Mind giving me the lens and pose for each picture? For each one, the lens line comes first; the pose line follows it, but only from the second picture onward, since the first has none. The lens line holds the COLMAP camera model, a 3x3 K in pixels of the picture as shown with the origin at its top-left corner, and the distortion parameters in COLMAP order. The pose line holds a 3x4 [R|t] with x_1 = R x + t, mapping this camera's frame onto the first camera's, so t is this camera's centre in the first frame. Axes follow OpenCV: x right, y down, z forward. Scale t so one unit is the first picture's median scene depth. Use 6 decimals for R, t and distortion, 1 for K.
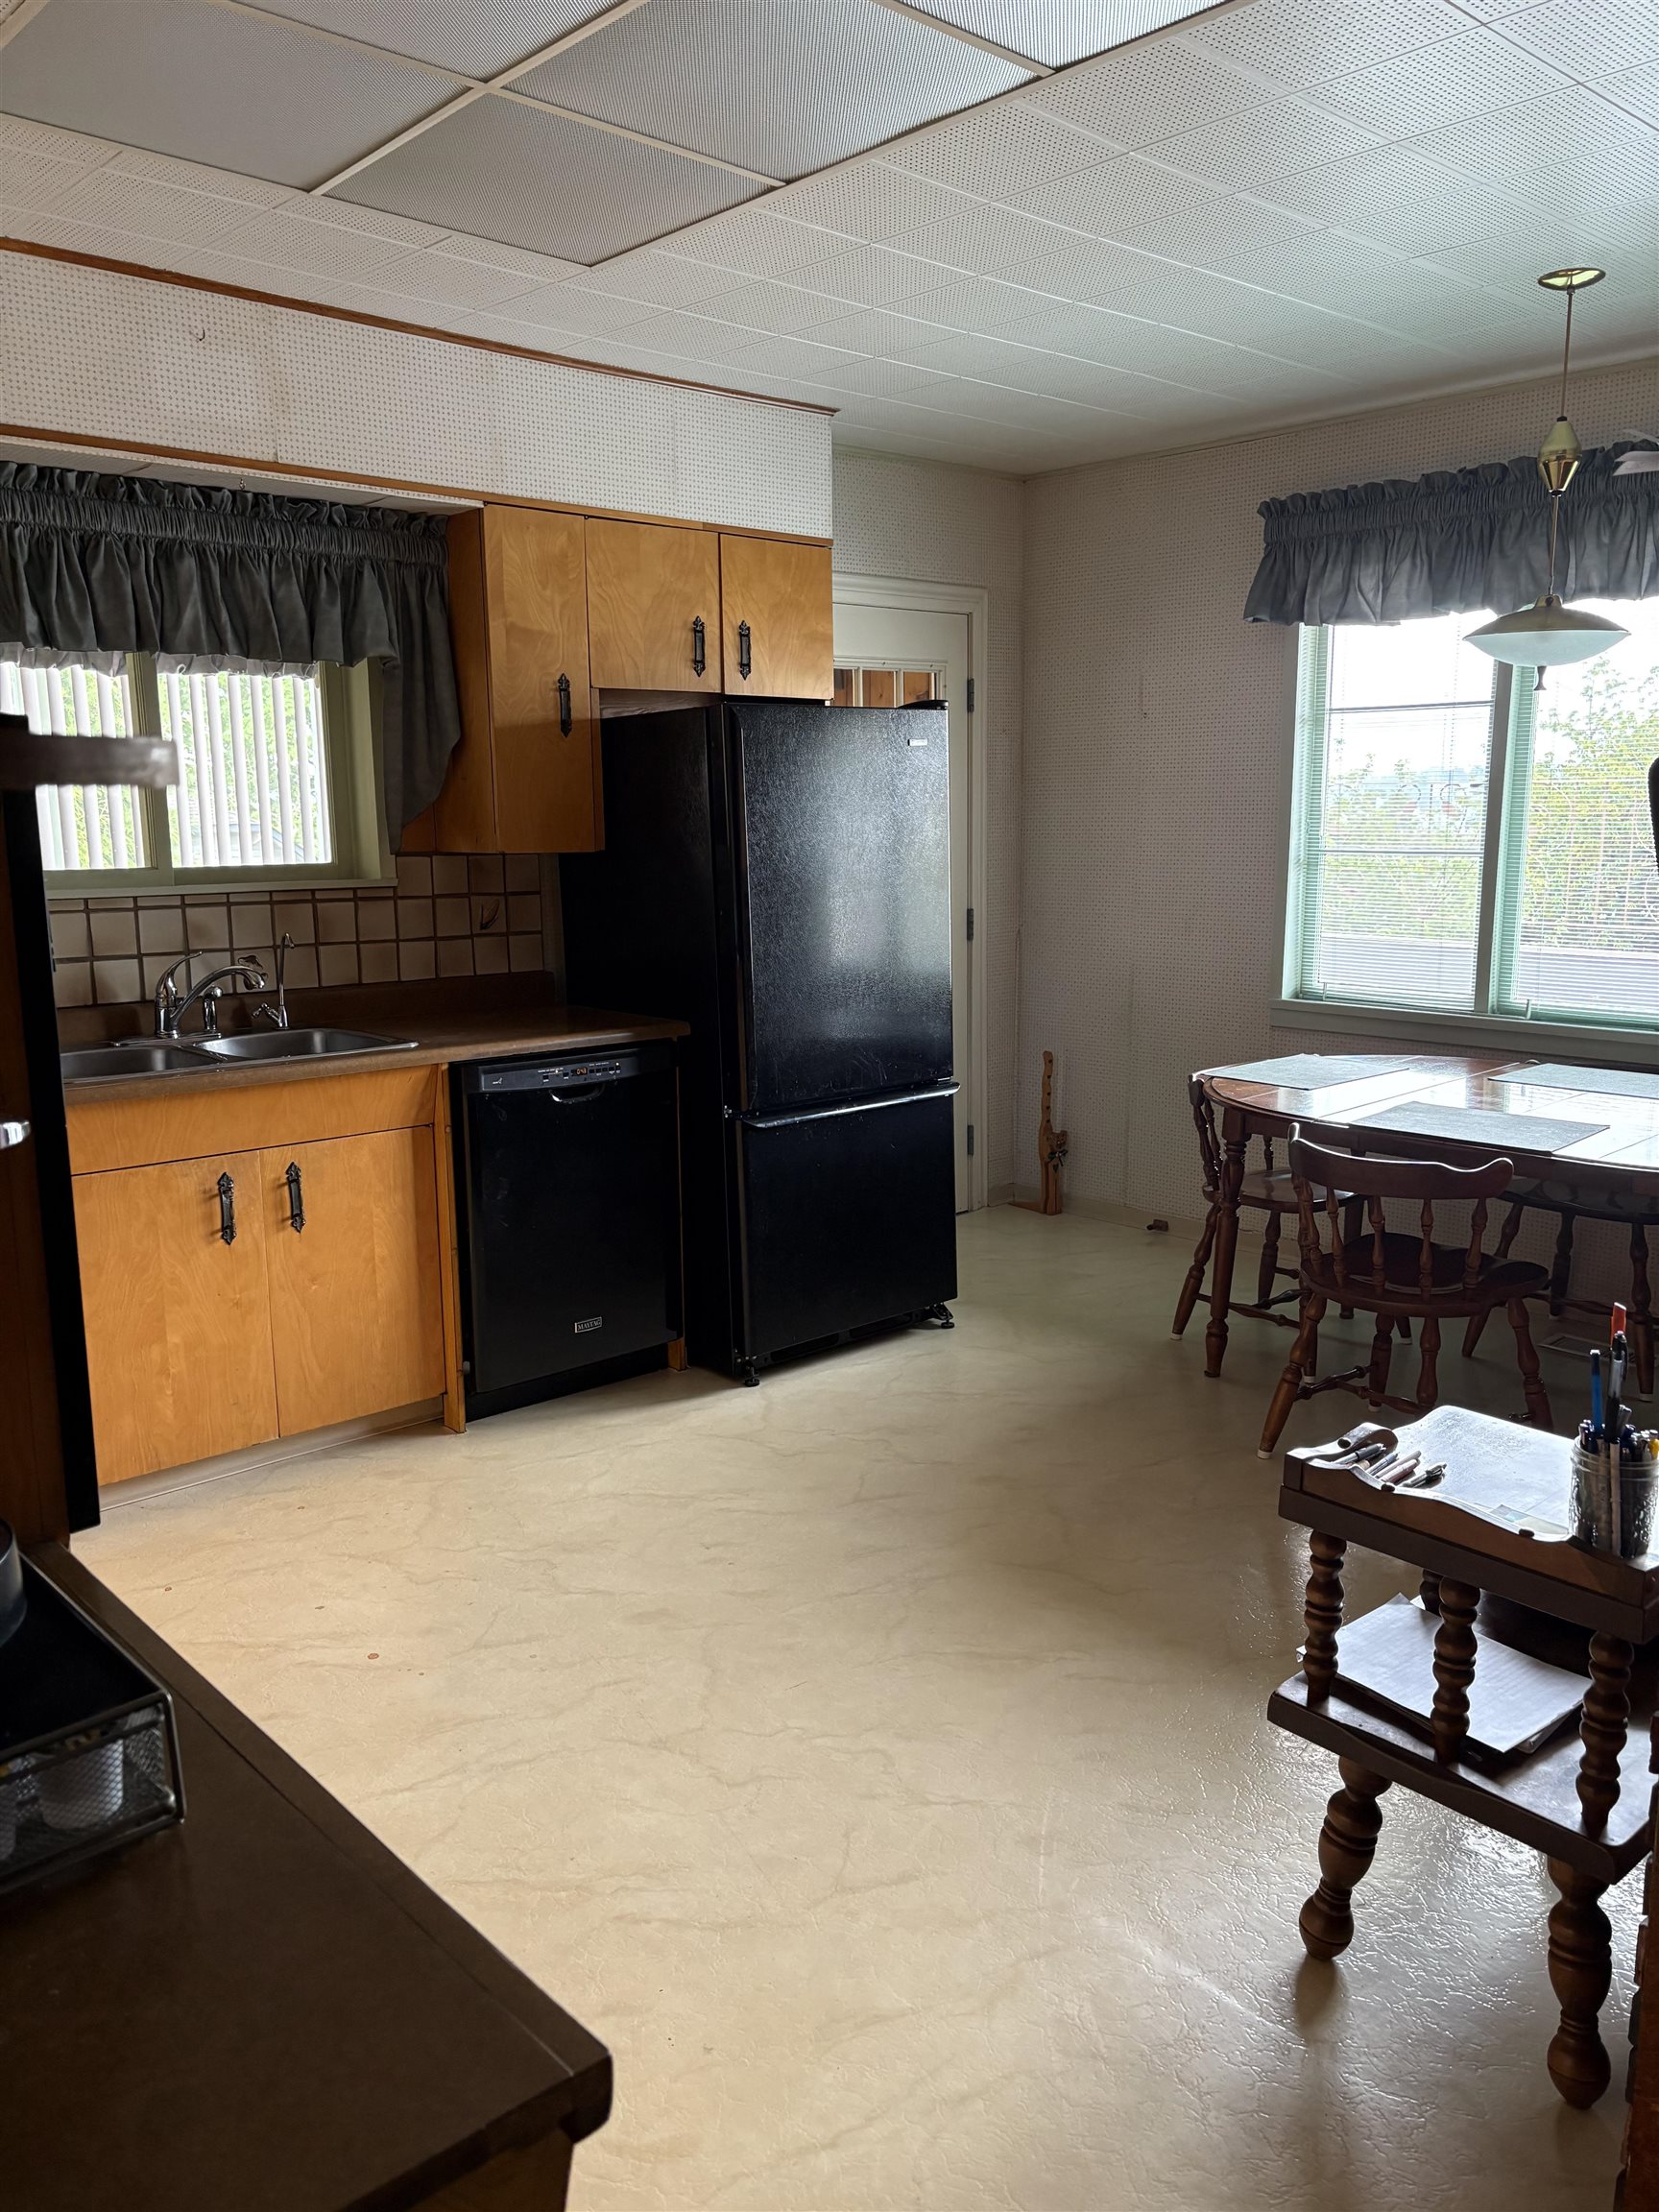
lens RADIAL K [[1671.7, 0, 823.9], [0, 1671.7, 1104.9], [0, 0, 1]] dist [0.026525, 0.001390]
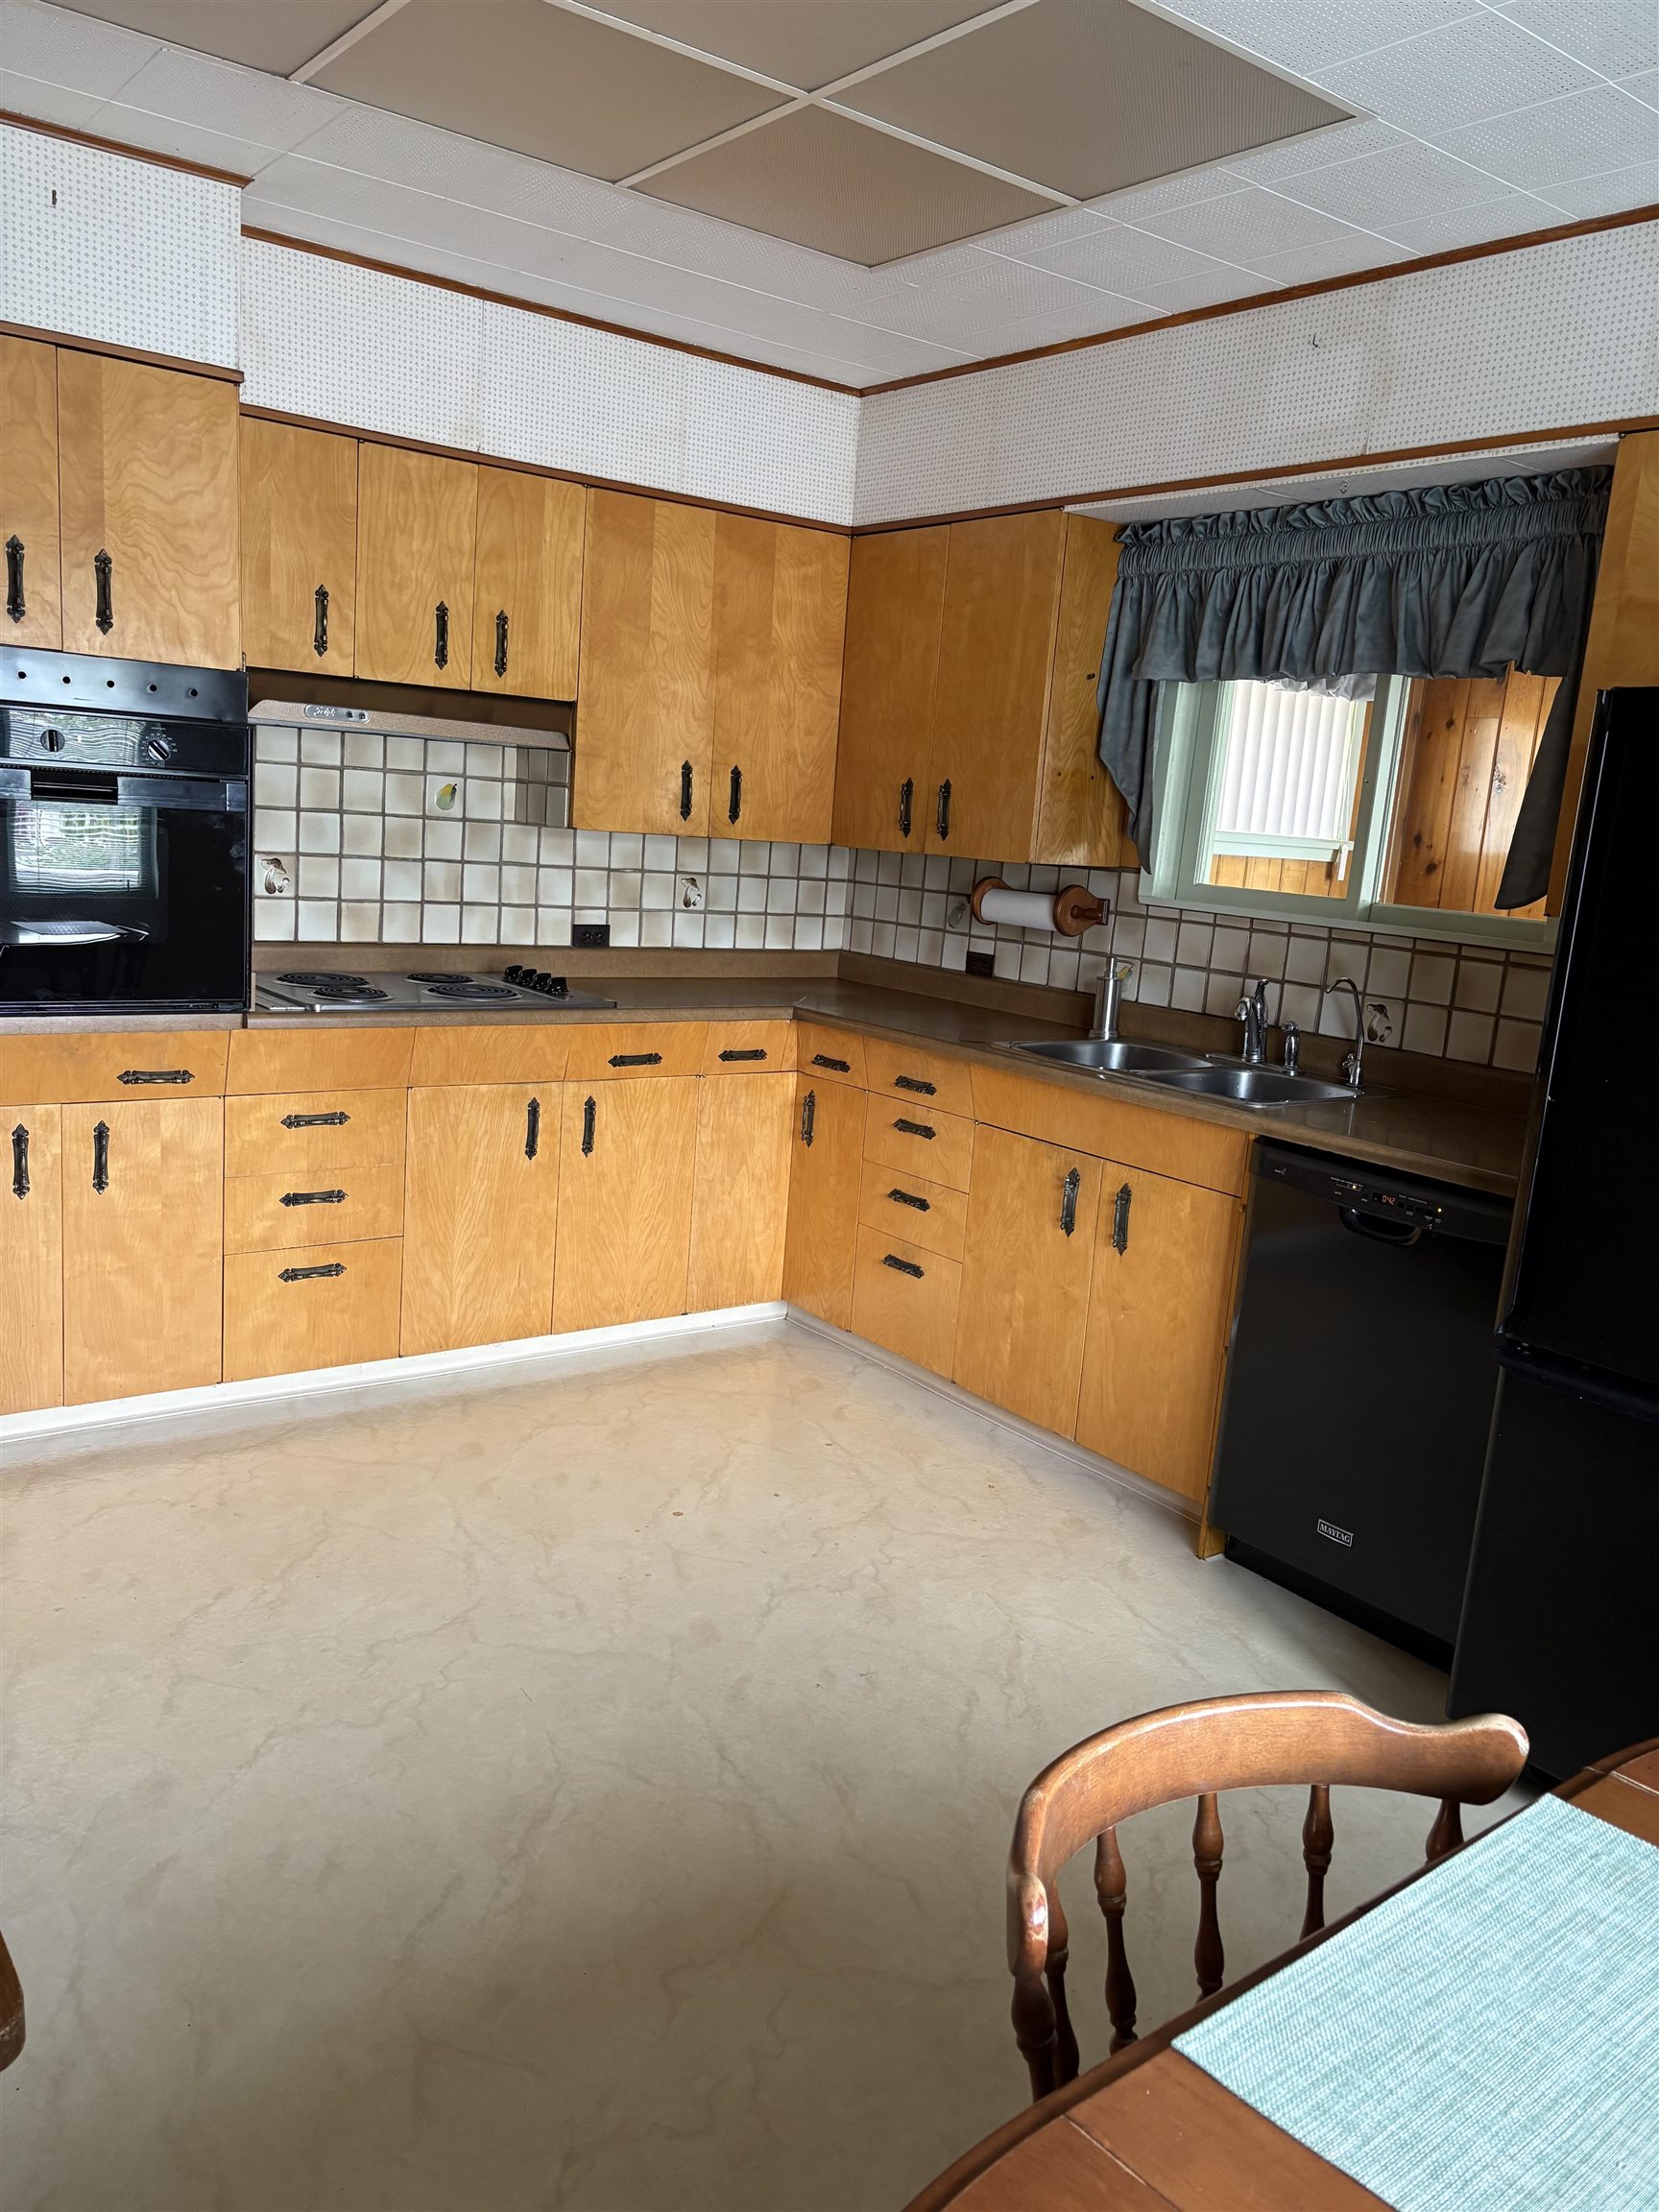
lens RADIAL K [[1671.7, 0, 821.5], [0, 1671.7, 1113.1], [0, 0, 1]] dist [0.026525, 0.001390]
pose [[-0.086055, 0.188343, -0.978326, 0.635168], [-0.247831, 0.947055, 0.204123, -0.157067], [0.964974, 0.260026, -0.034821, 0.827818]]
